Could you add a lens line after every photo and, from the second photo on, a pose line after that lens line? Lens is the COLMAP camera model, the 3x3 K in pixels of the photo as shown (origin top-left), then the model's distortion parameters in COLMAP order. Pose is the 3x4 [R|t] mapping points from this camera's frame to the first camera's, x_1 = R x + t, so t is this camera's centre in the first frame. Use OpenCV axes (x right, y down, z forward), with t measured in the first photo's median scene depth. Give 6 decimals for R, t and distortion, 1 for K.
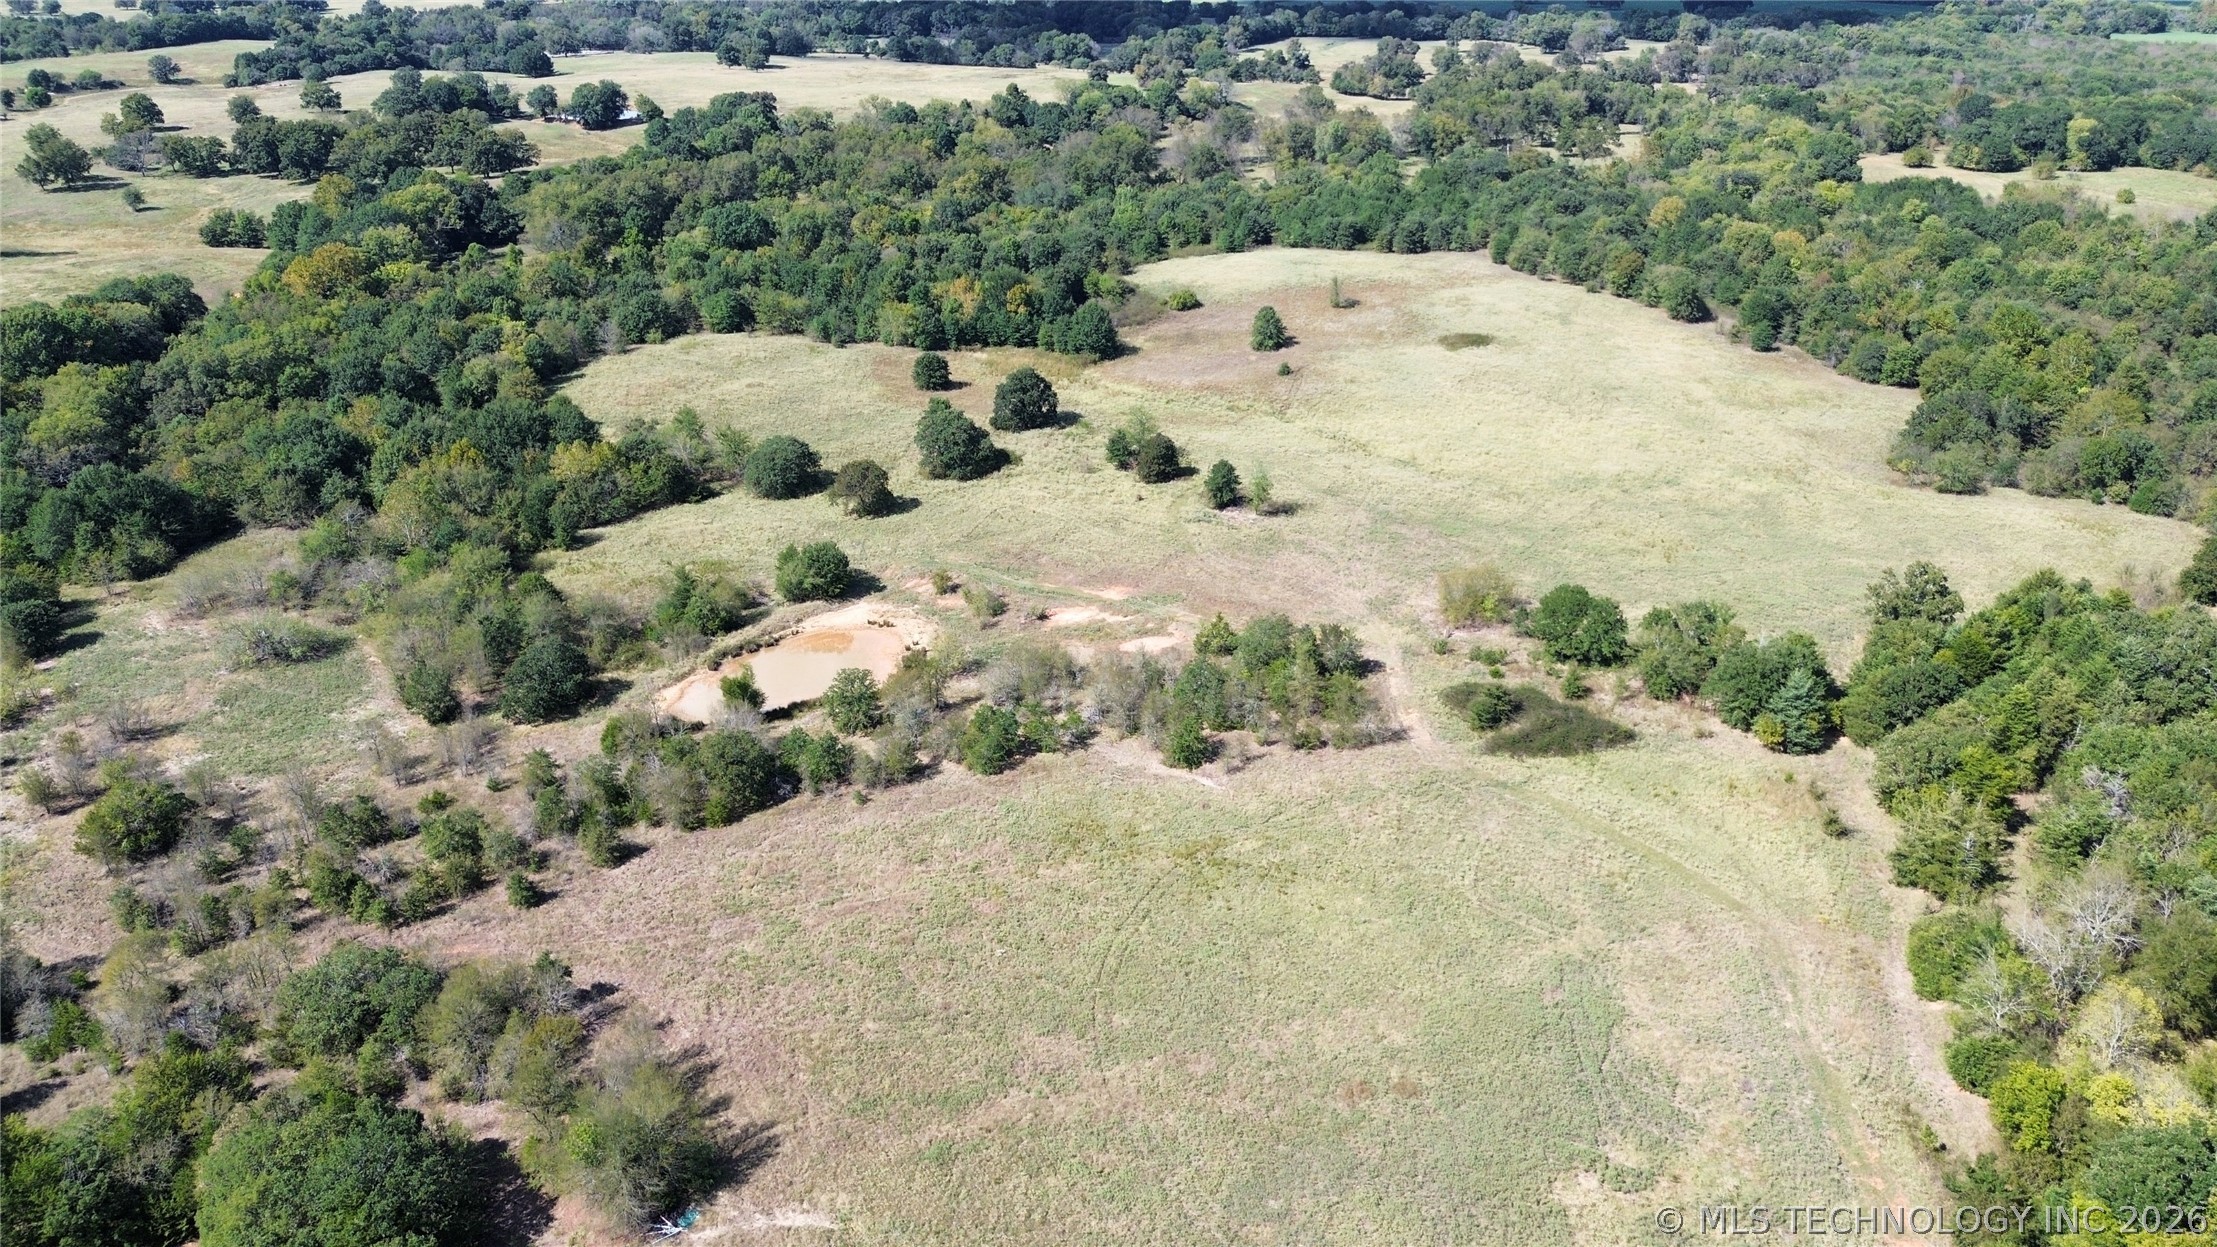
lens RADIAL K [[1576.0, 0, 1108.5], [0, 1576.0, 623.5], [0, 0, 1]] dist [0.057957, -0.054179]
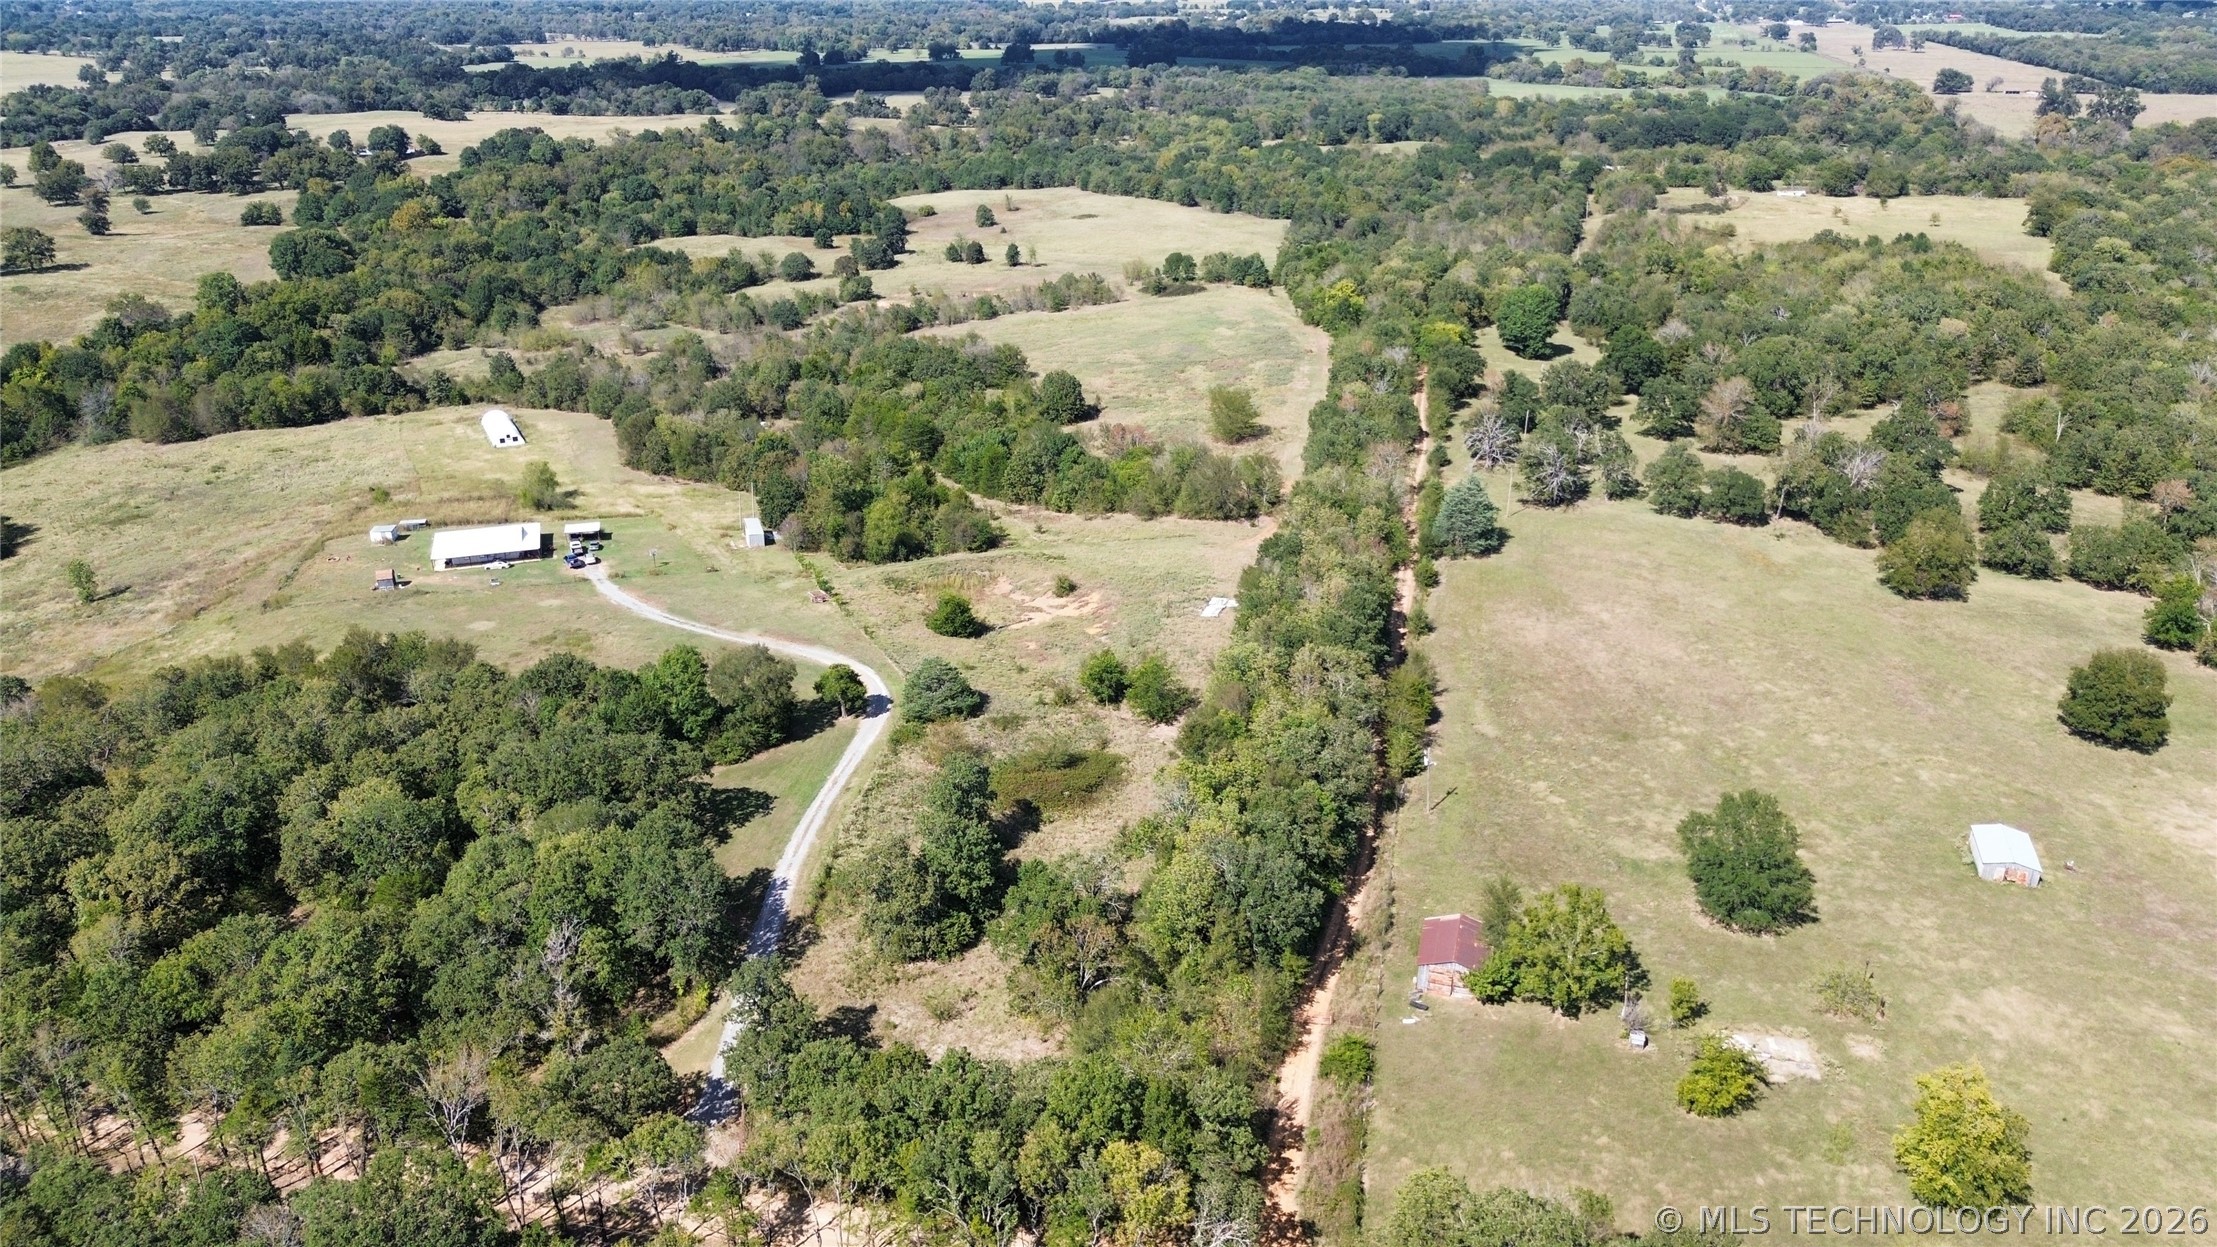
lens RADIAL K [[1567.0, 0, 1106.9], [0, 1567.0, 647.6], [0, 0, 1]] dist [0.054068, -0.047871]
pose [[0.946869, -0.131285, 0.293605, -0.340731], [0.139245, 0.990238, -0.006280, 0.319042], [-0.289914, 0.046830, 0.955906, -0.732442]]
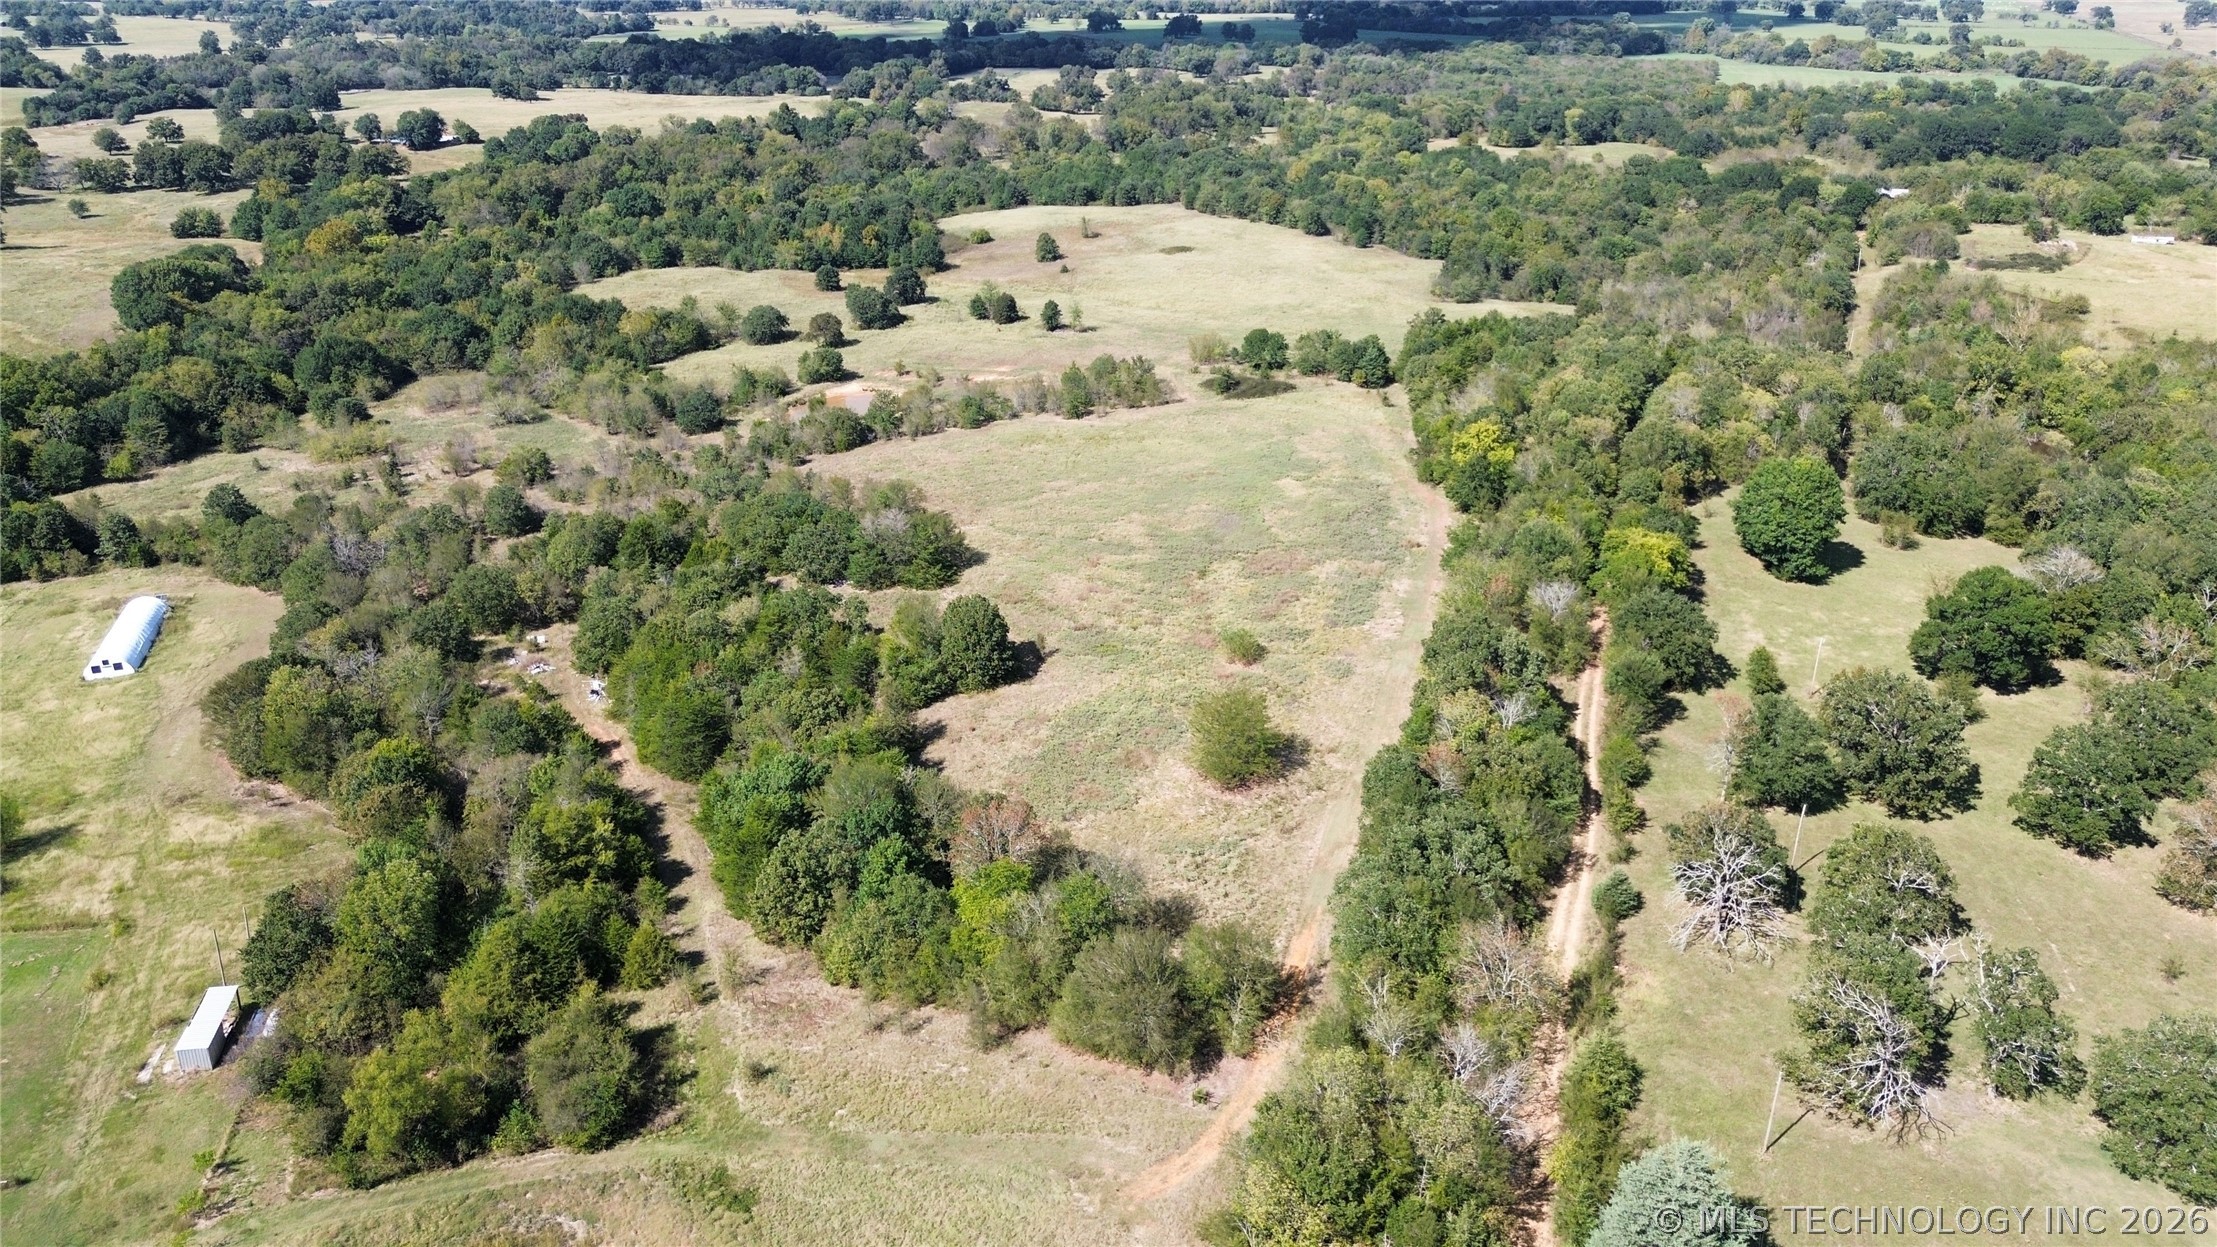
lens RADIAL K [[1567.0, 0, 1106.9], [0, 1567.0, 647.6], [0, 0, 1]] dist [0.054068, -0.047871]
pose [[0.978681, -0.087792, 0.185678, -0.133432], [0.089383, 0.995997, -0.000196, 0.170733], [-0.184918, 0.016788, 0.982611, -0.400572]]
